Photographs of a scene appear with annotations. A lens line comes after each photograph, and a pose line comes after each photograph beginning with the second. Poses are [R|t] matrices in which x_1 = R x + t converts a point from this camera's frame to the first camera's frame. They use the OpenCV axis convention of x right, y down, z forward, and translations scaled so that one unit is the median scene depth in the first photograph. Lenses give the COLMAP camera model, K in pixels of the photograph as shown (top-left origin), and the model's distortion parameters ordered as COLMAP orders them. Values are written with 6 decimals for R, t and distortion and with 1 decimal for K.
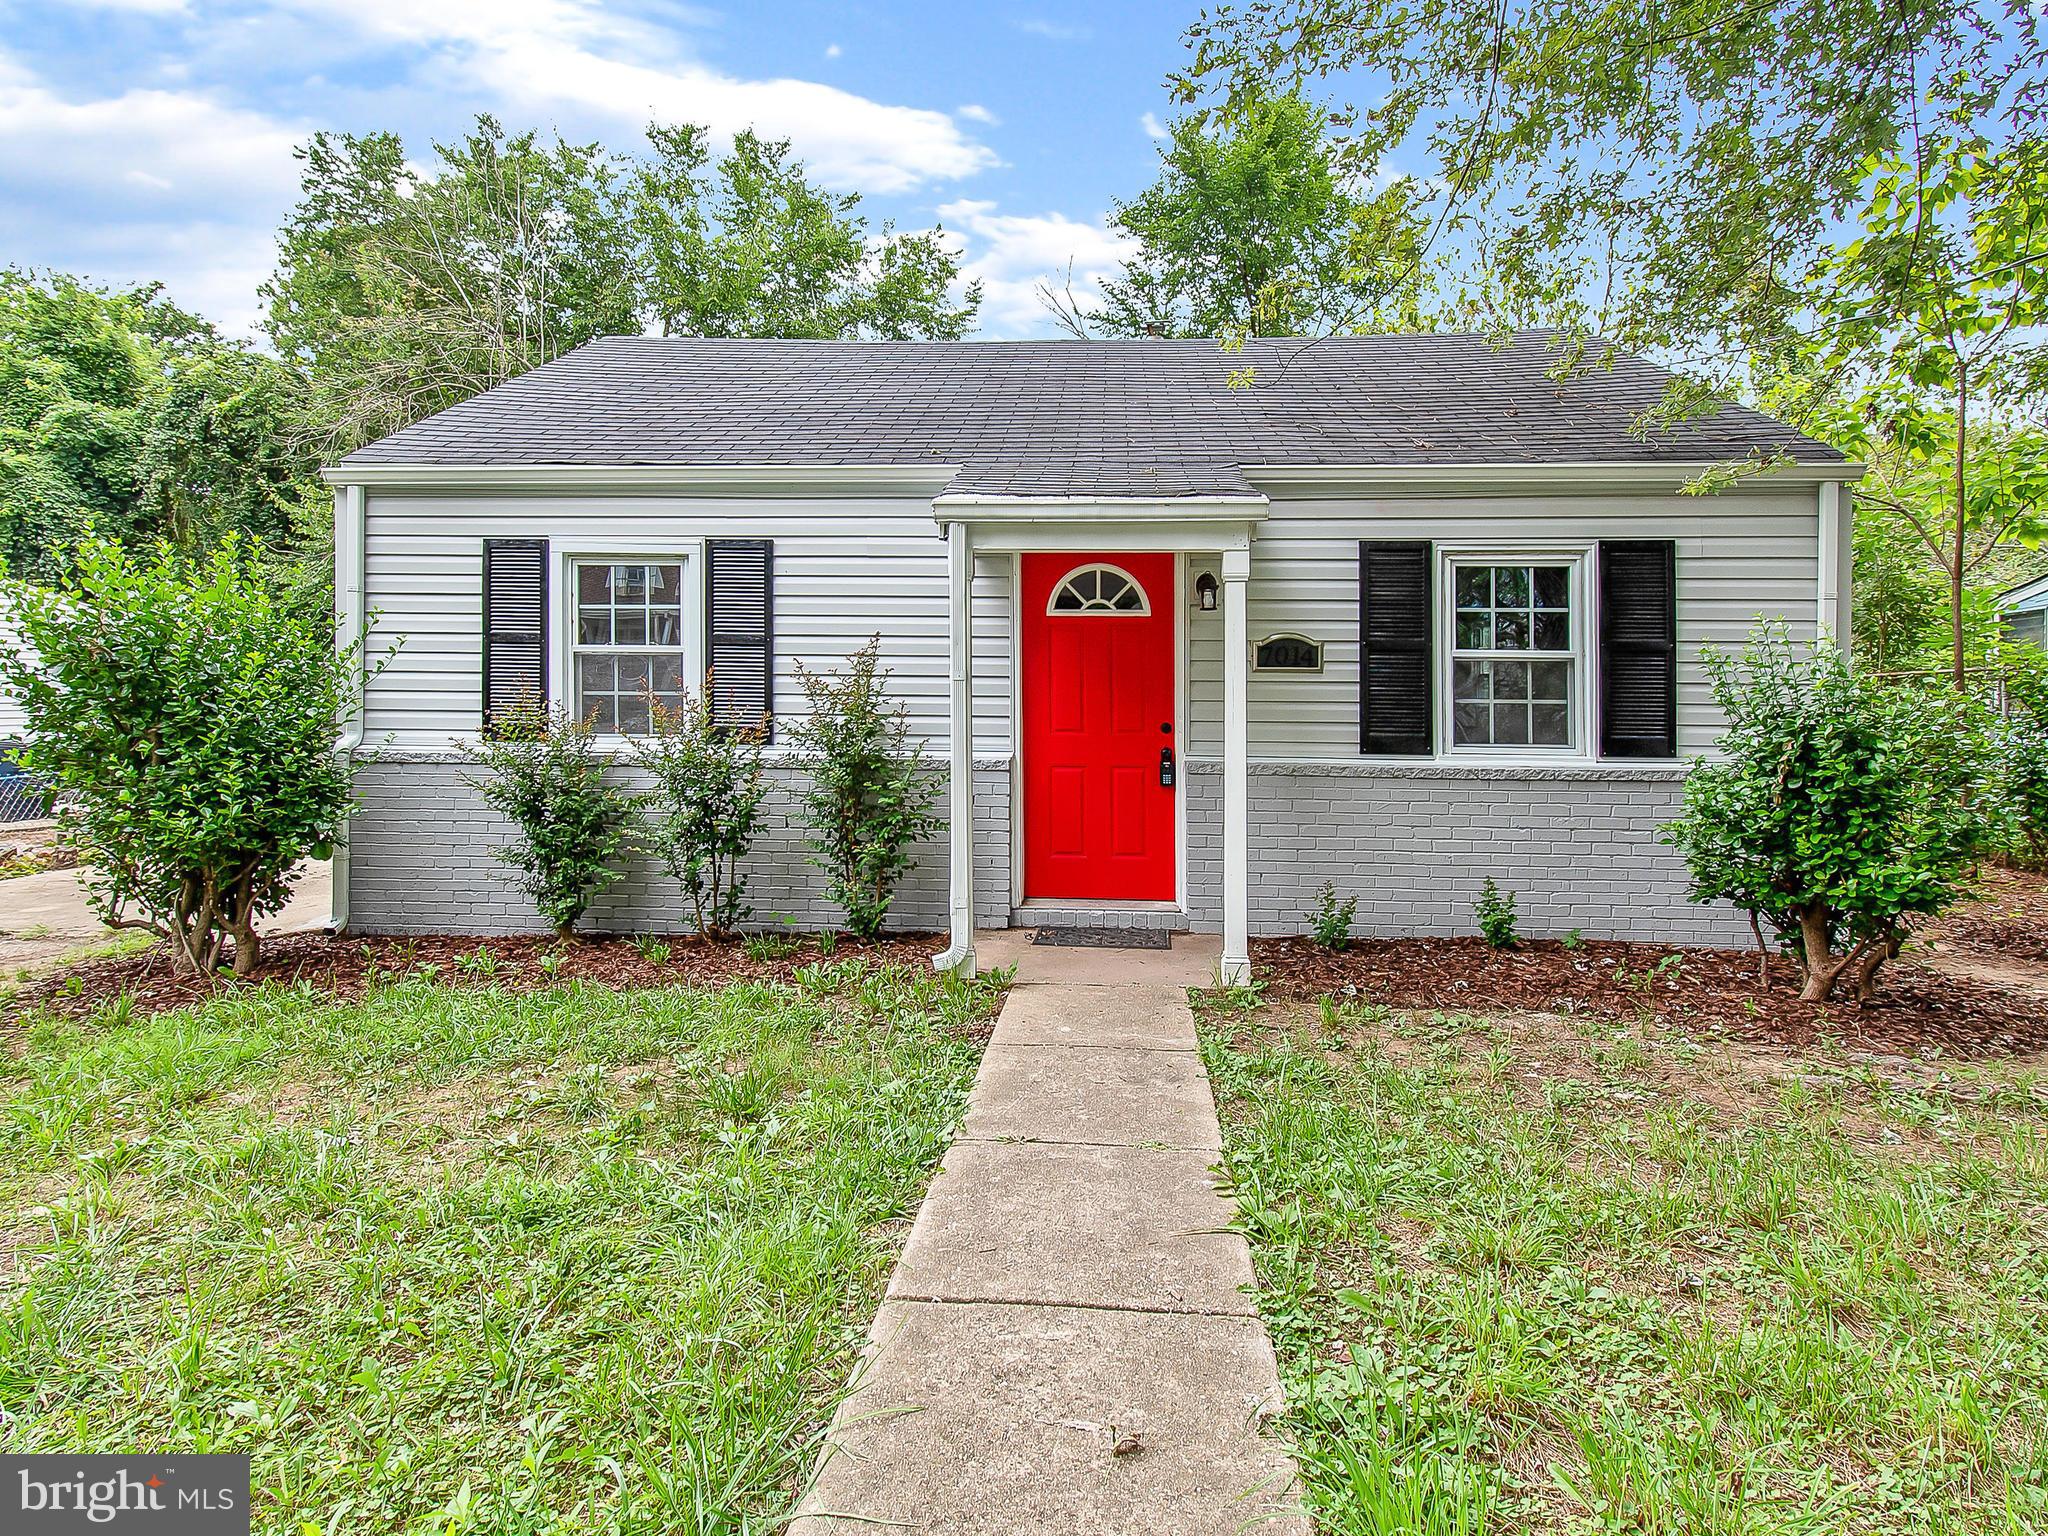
lens RADIAL K [[1032.9, 0, 1027.5], [0, 1032.9, 773.2], [0, 0, 1]] dist [0.001882, -0.001005]
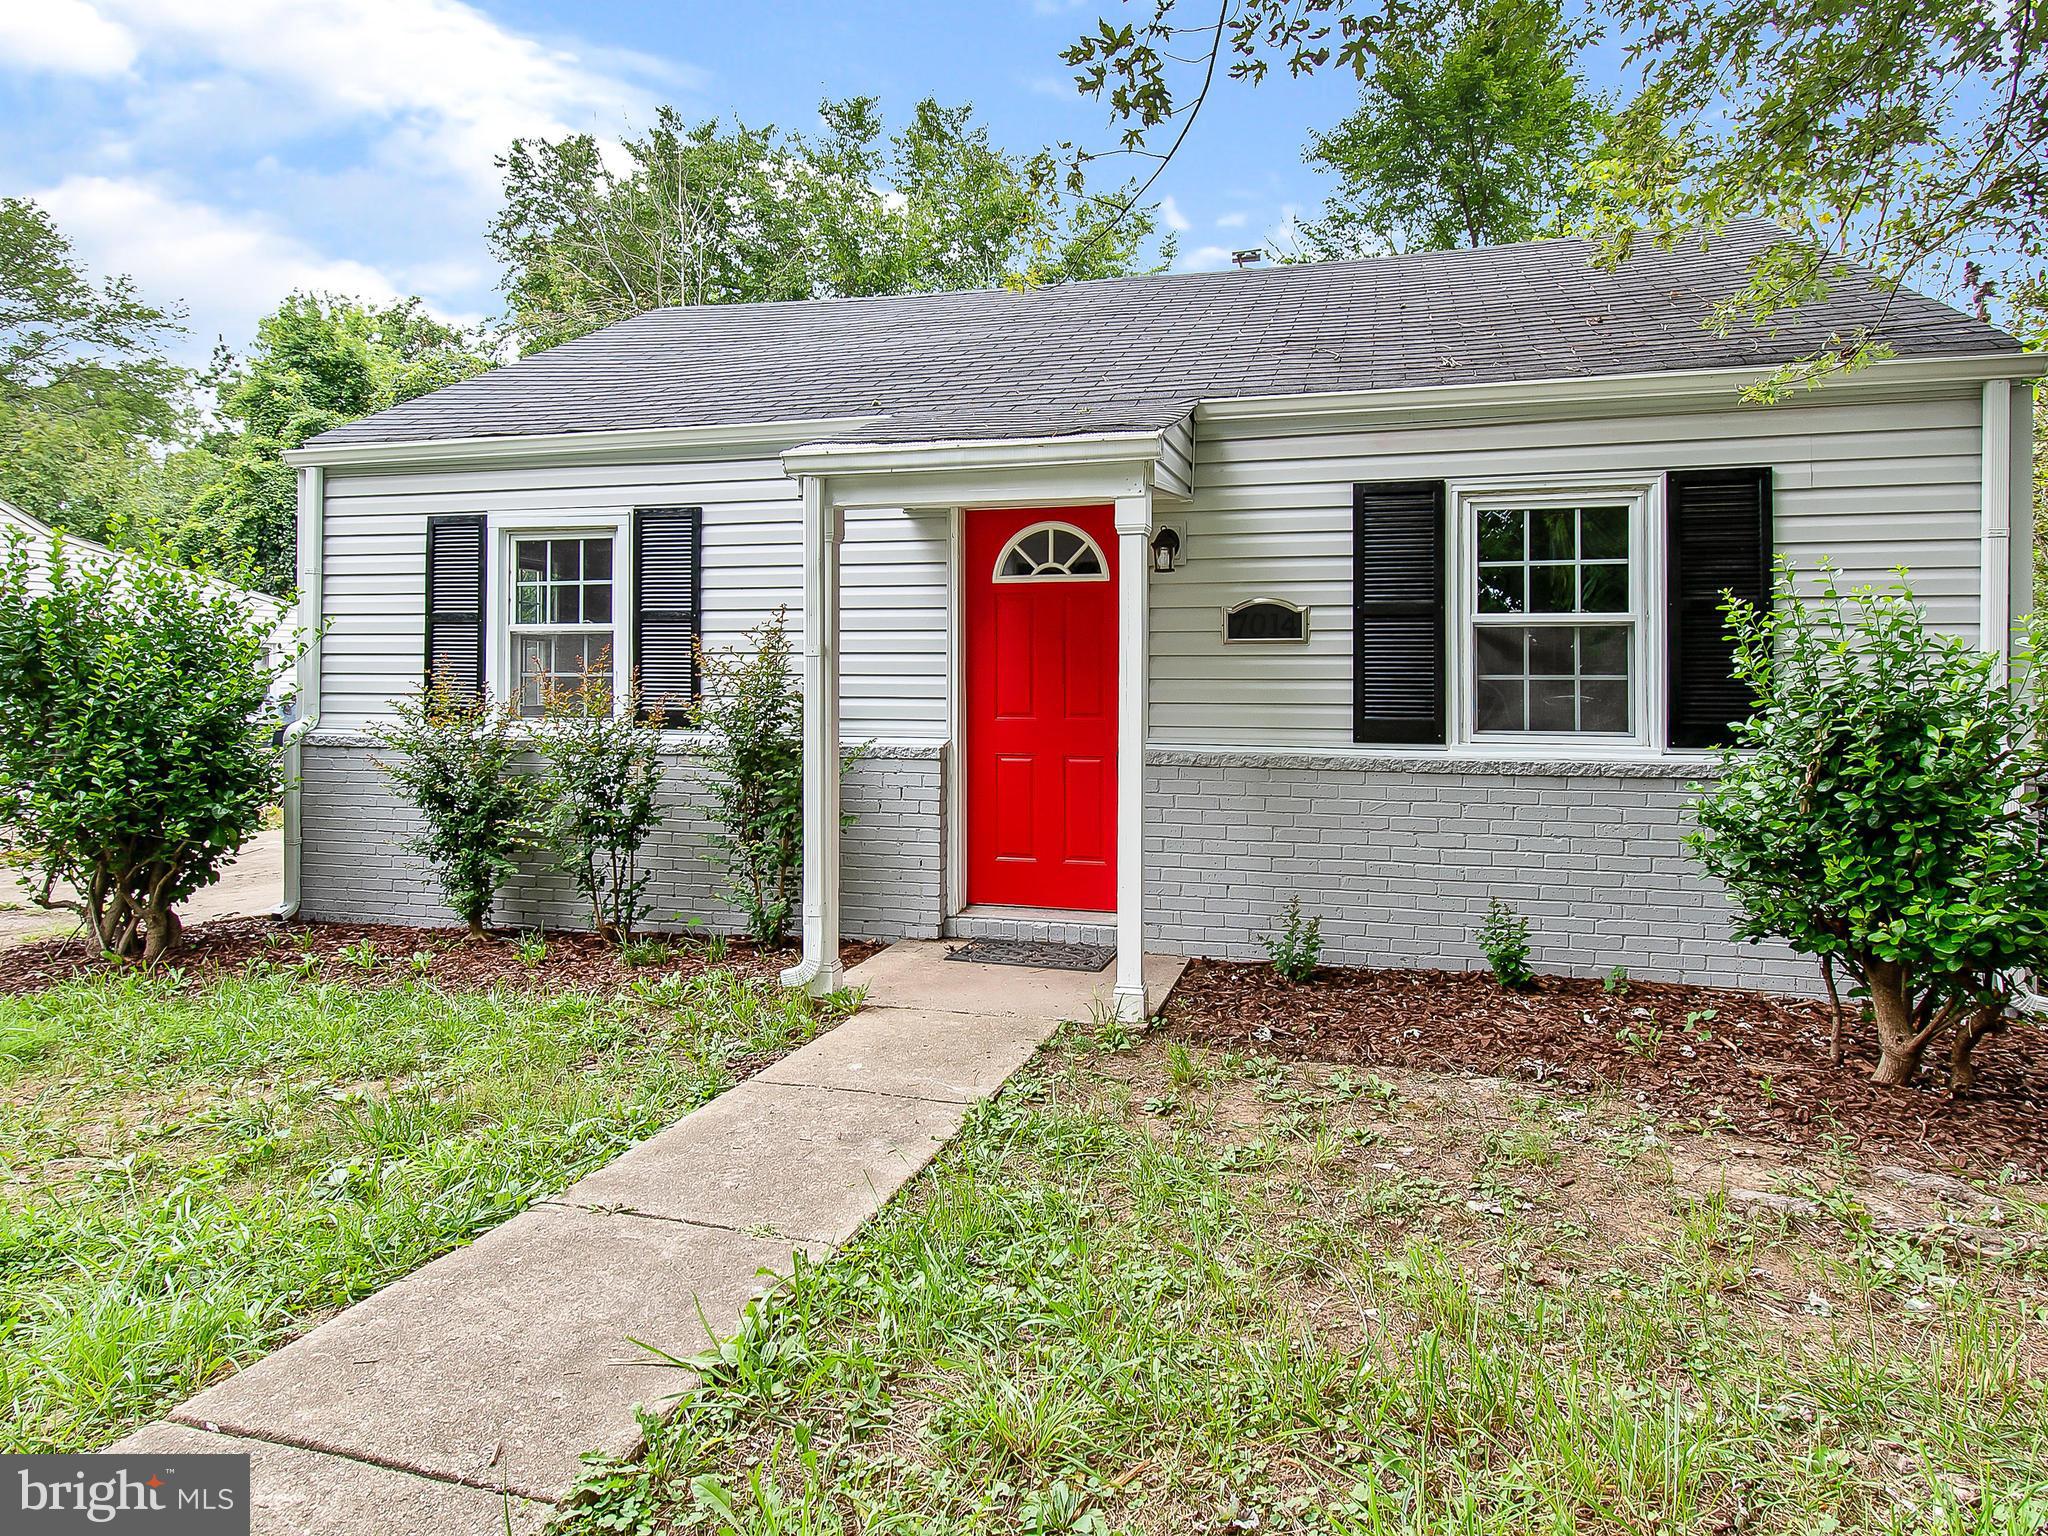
lens RADIAL K [[1101.5, 0, 1024.3], [0, 1101.5, 750.3], [0, 0, 1]] dist [0.001829, -0.000251]
pose [[0.983566, 0.005790, -0.180456, 0.221511], [-0.007534, 0.999931, -0.008980, -0.002453], [0.180392, 0.010192, 0.983542, 0.089971]]
